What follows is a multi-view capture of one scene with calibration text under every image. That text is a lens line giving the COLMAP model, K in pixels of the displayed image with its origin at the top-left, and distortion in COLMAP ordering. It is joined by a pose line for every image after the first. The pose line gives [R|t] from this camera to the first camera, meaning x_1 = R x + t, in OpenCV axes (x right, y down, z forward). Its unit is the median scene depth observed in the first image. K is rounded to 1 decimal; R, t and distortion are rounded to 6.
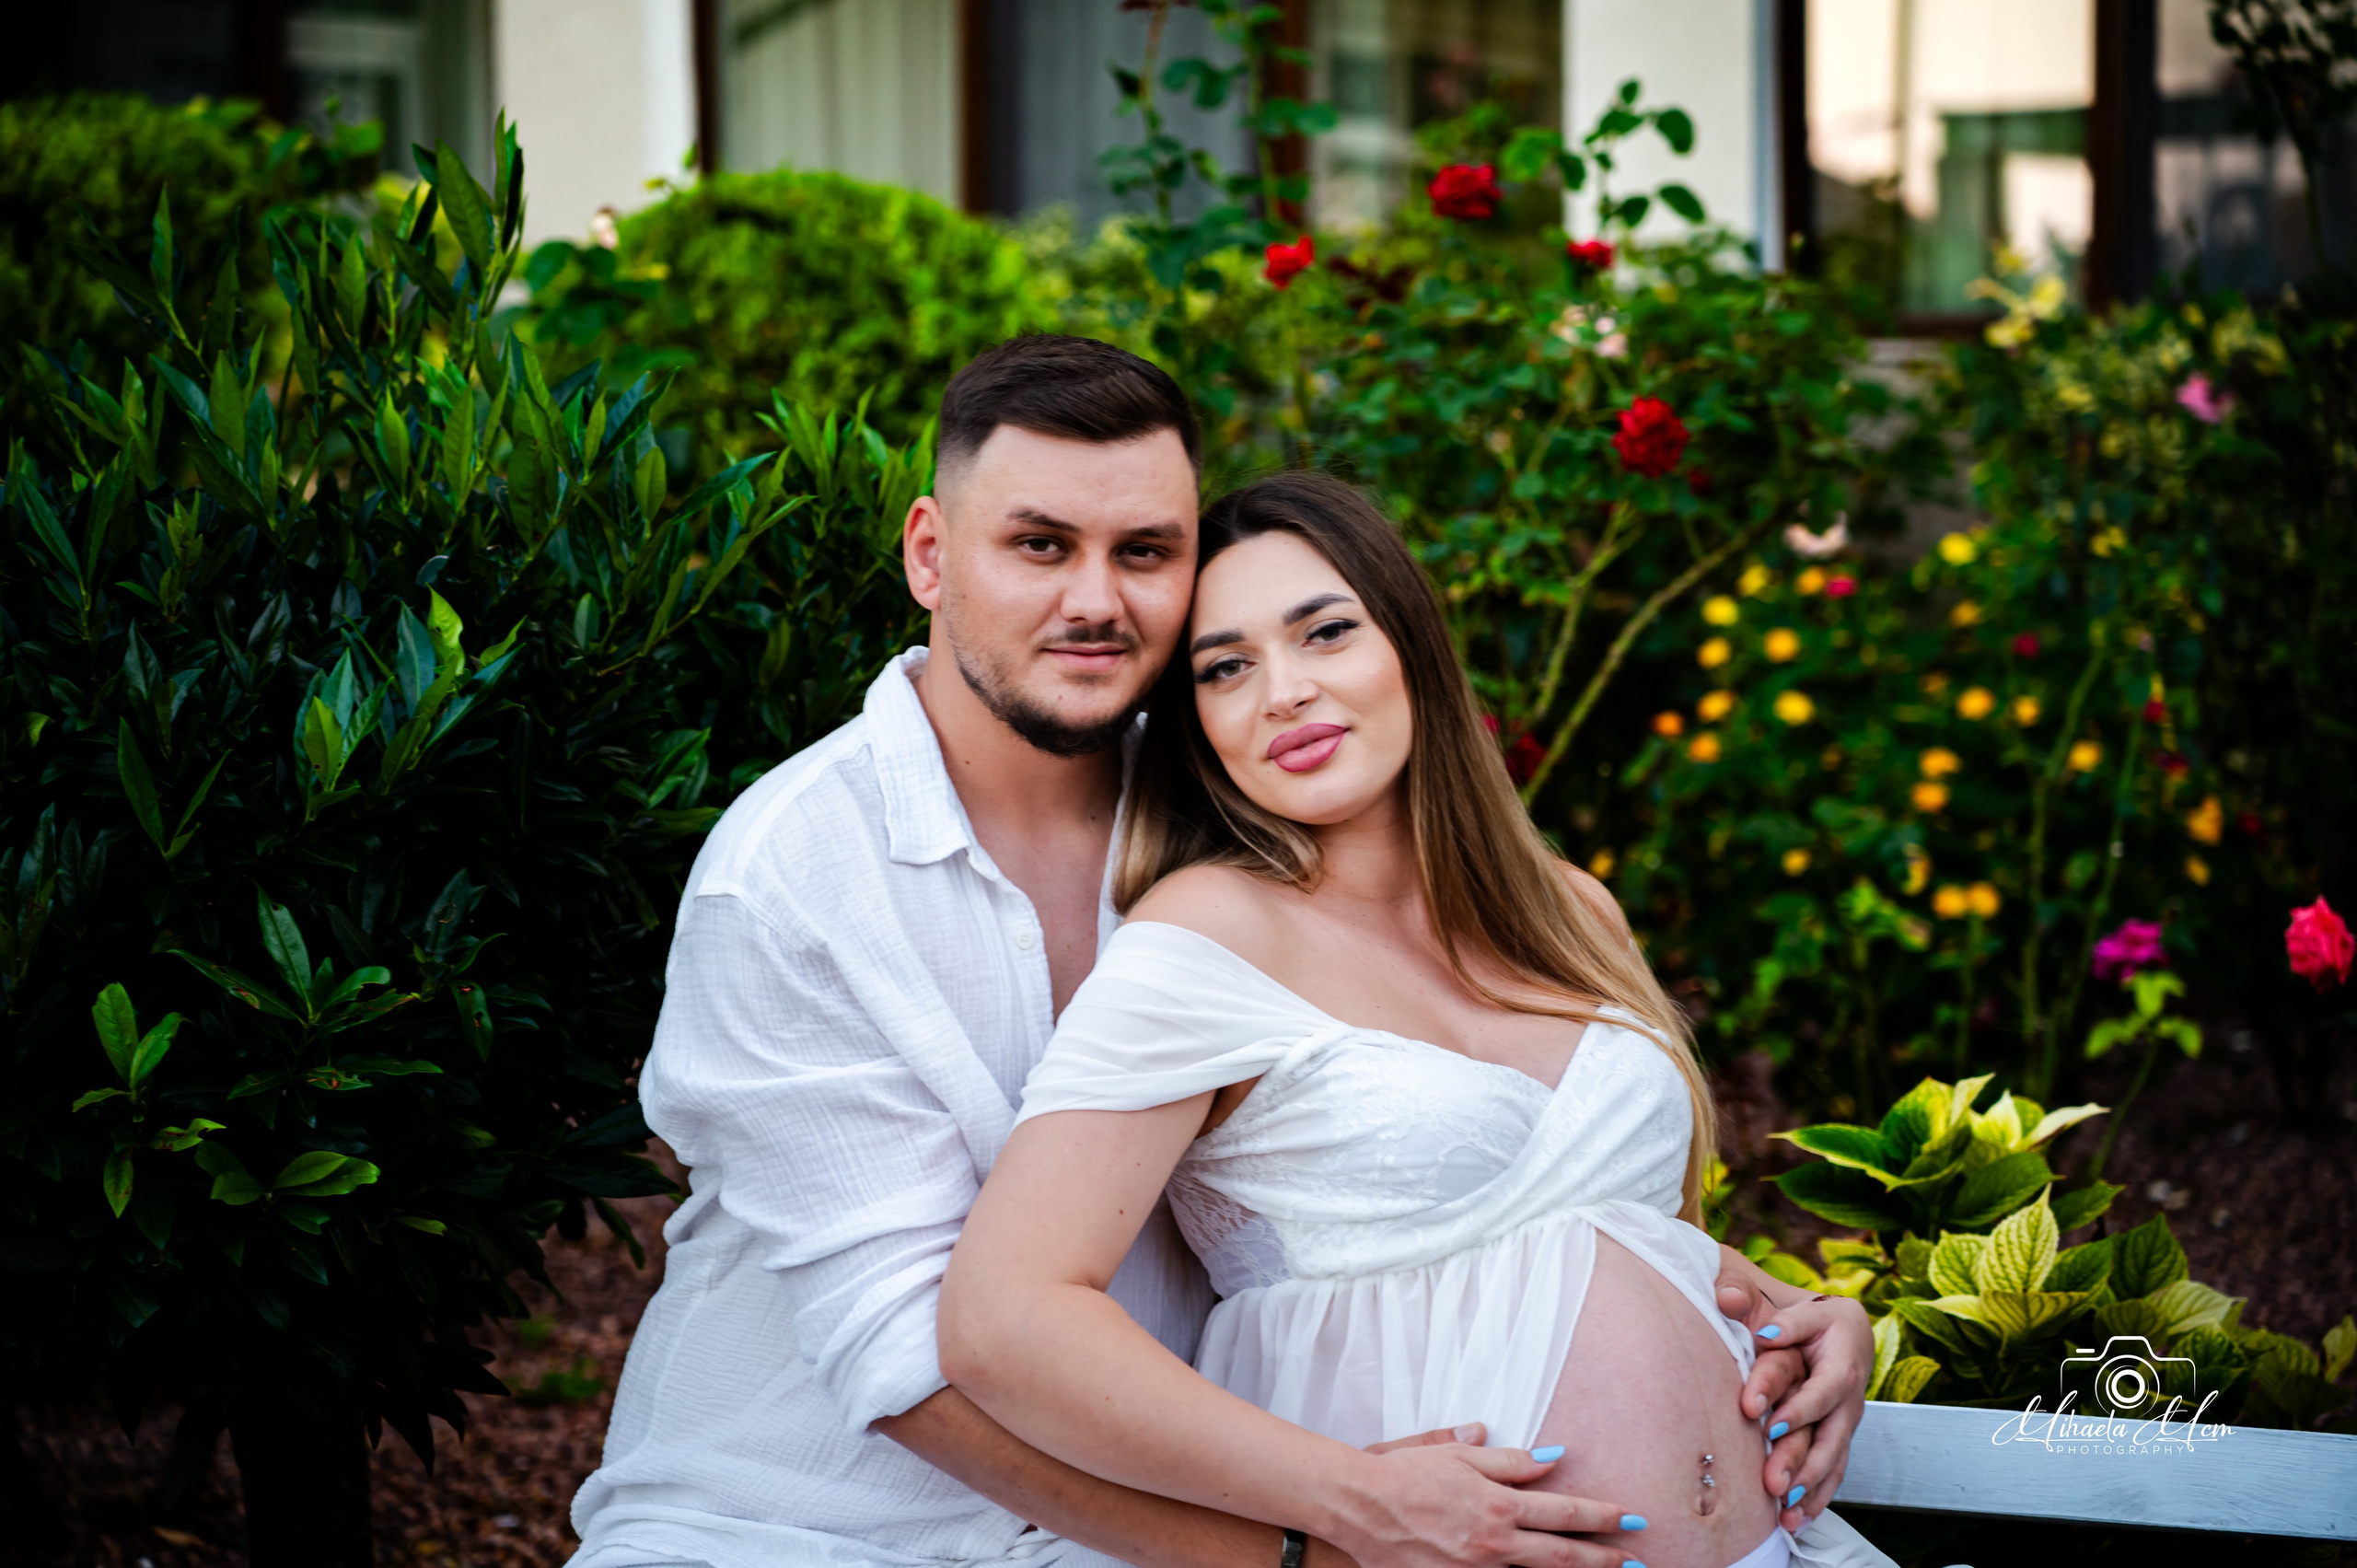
lens RADIAL K [[5087.8, 0, 1177.9], [0, 5087.8, 783.9], [0, 0, 1]] dist [-0.031567, 0.000000]
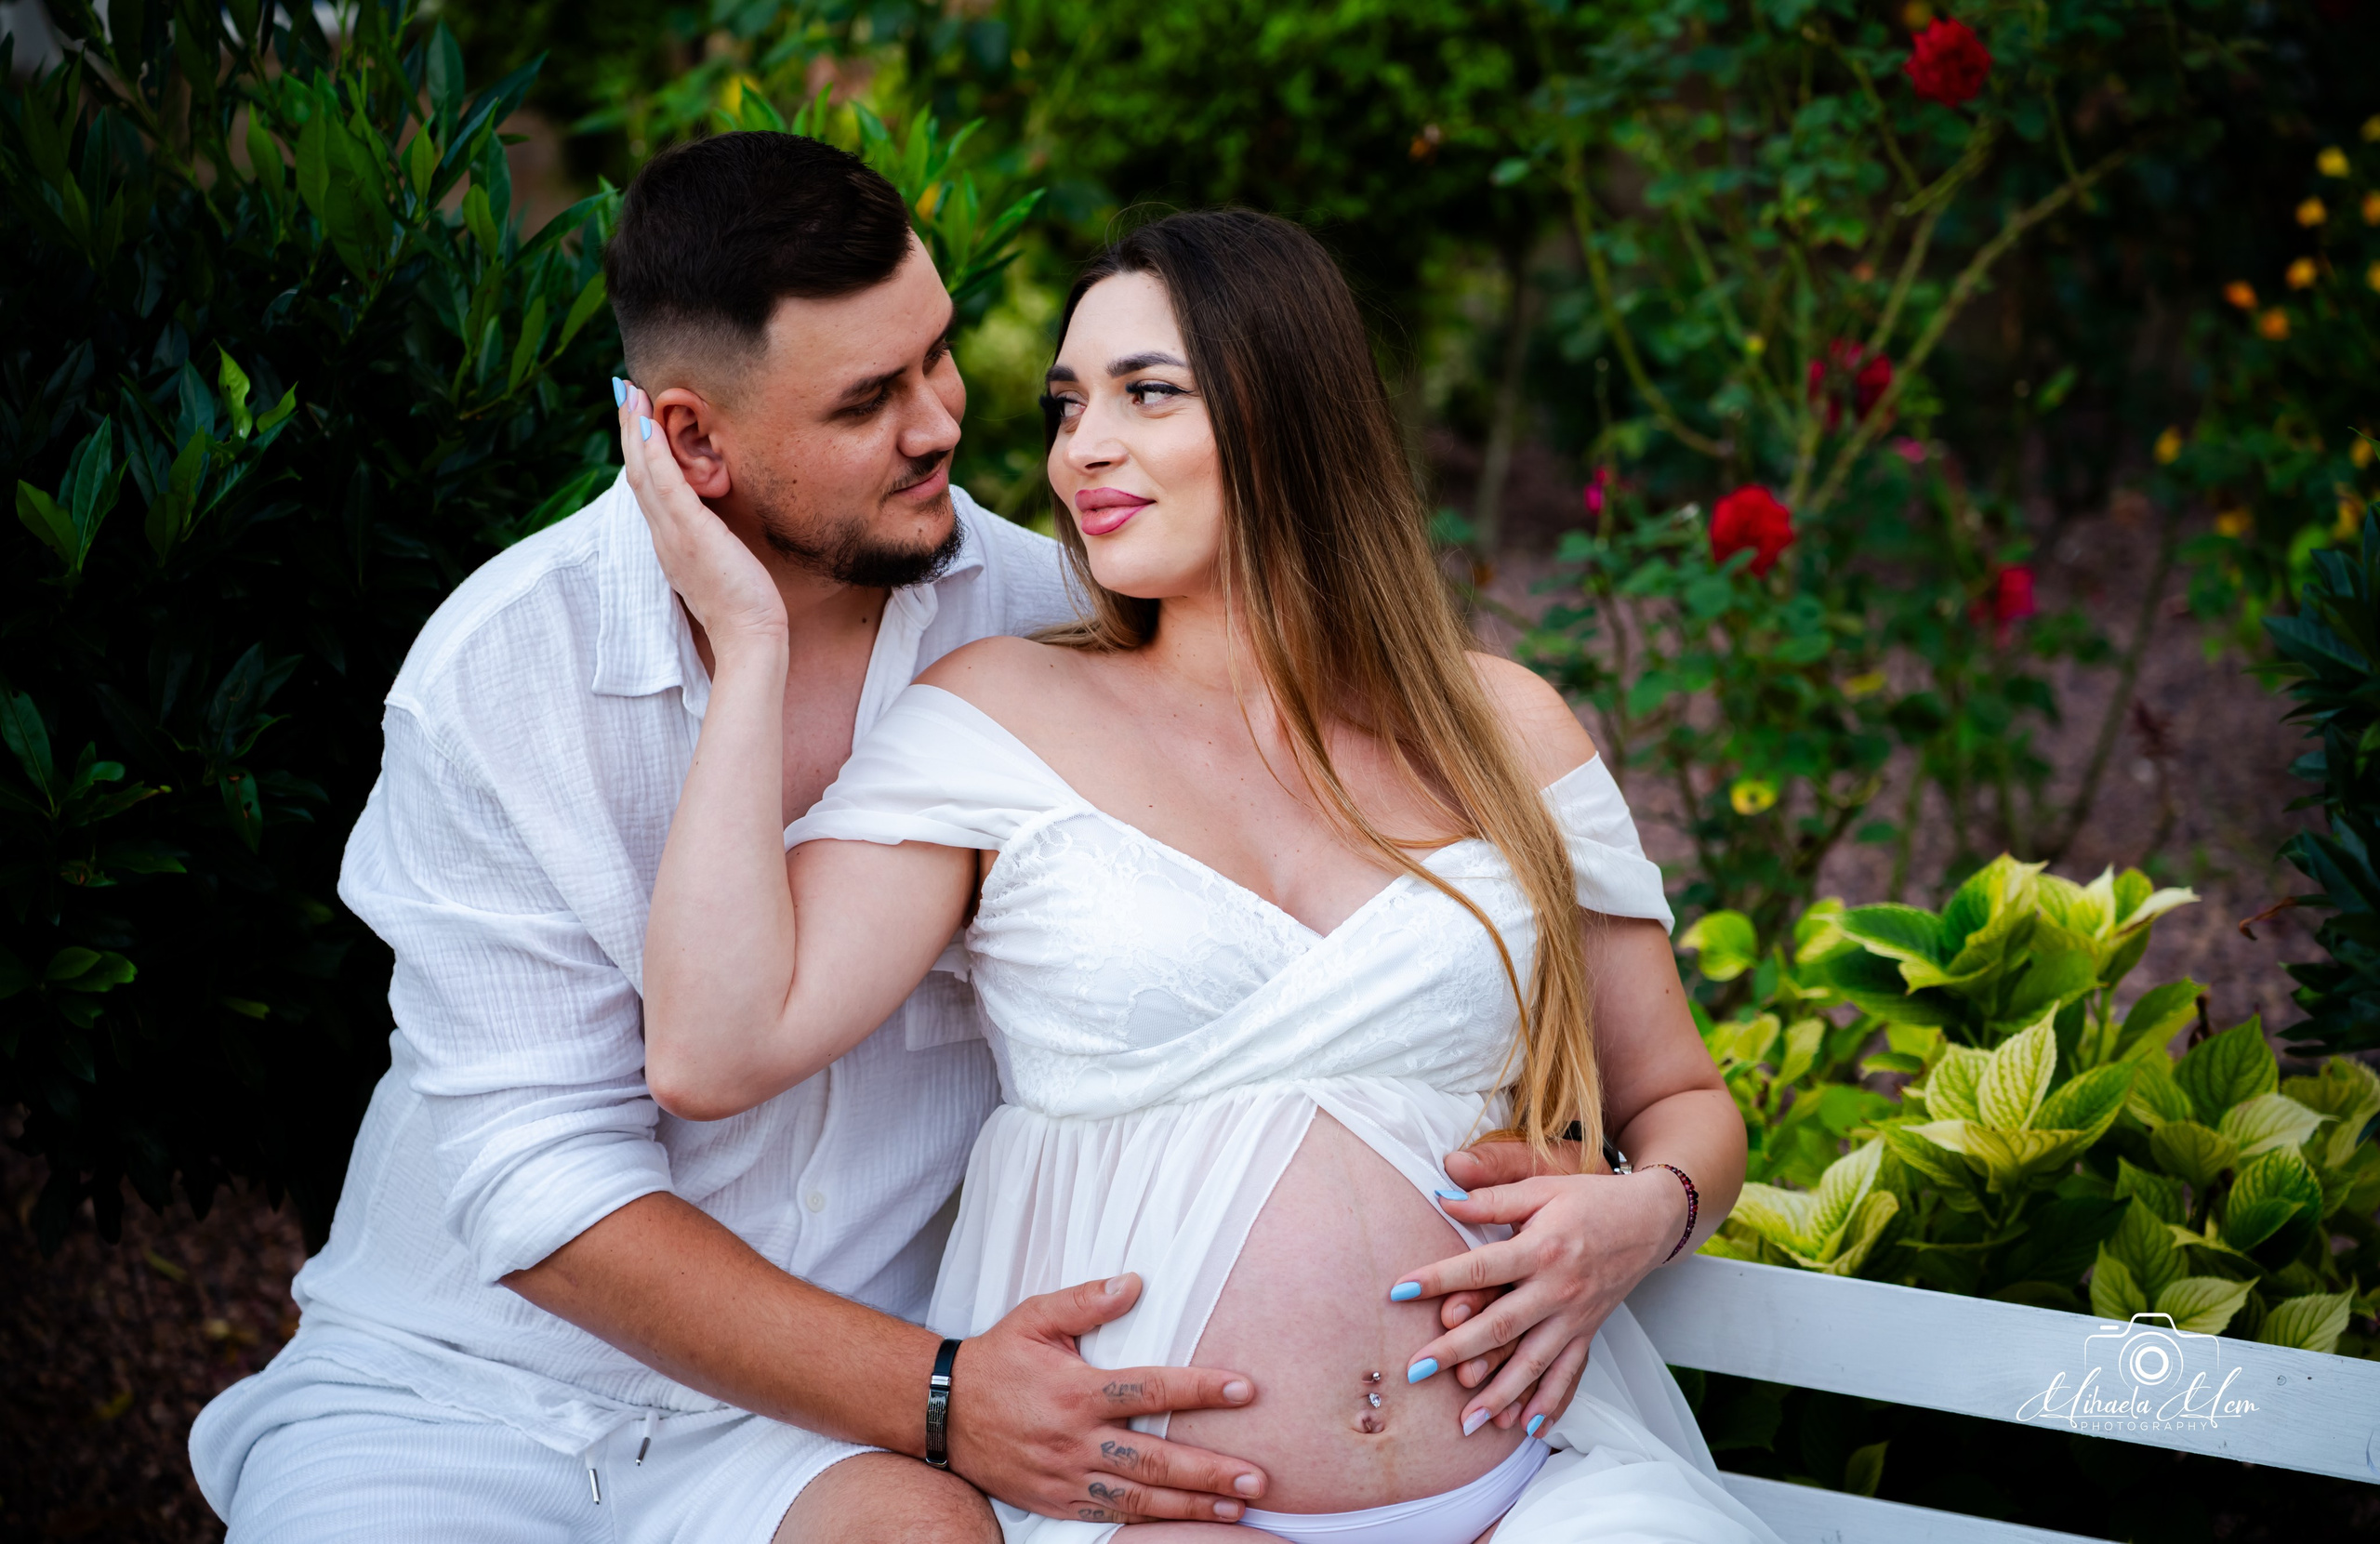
lens RADIAL K [[5245.2, 0, 1190.3], [0, 5245.2, 773.0], [0, 0, 1]] dist [0.029734, 0.000000]
pose [[0.983031, 0.028550, -0.181205, 0.187847], [-0.008836, 0.994038, 0.108679, -0.060592], [0.183228, -0.105234, 0.977422, 0.072177]]
